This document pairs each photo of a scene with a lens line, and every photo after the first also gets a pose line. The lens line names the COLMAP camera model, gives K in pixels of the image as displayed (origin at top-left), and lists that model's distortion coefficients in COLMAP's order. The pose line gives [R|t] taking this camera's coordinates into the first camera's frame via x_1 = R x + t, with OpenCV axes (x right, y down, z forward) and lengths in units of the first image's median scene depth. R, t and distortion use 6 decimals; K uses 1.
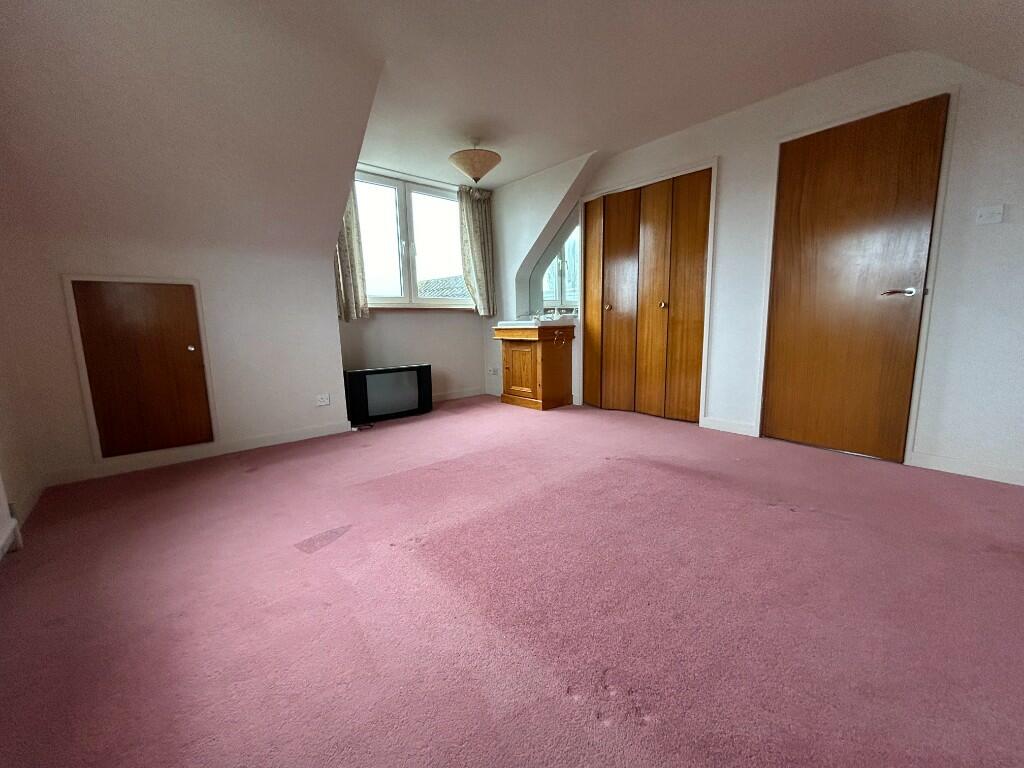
lens RADIAL K [[413.6, 0, 508.8], [0, 413.6, 383.6], [0, 0, 1]] dist [-0.000293, 0.000010]
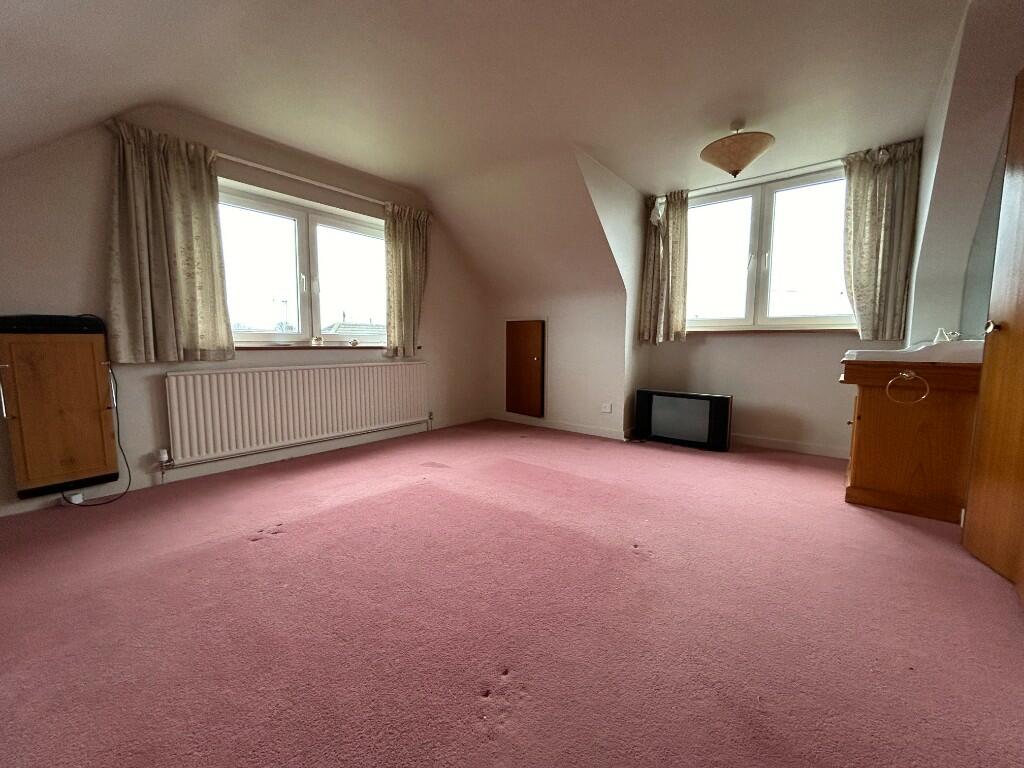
lens RADIAL K [[413.6, 0, 508.8], [0, 413.6, 383.6], [0, 0, 1]] dist [-0.000293, 0.000010]
pose [[0.167029, 0.118313, -0.978827, 0.570237], [-0.153441, 0.983797, 0.092730, -0.083200], [0.973939, 0.134704, 0.182477, 0.401313]]
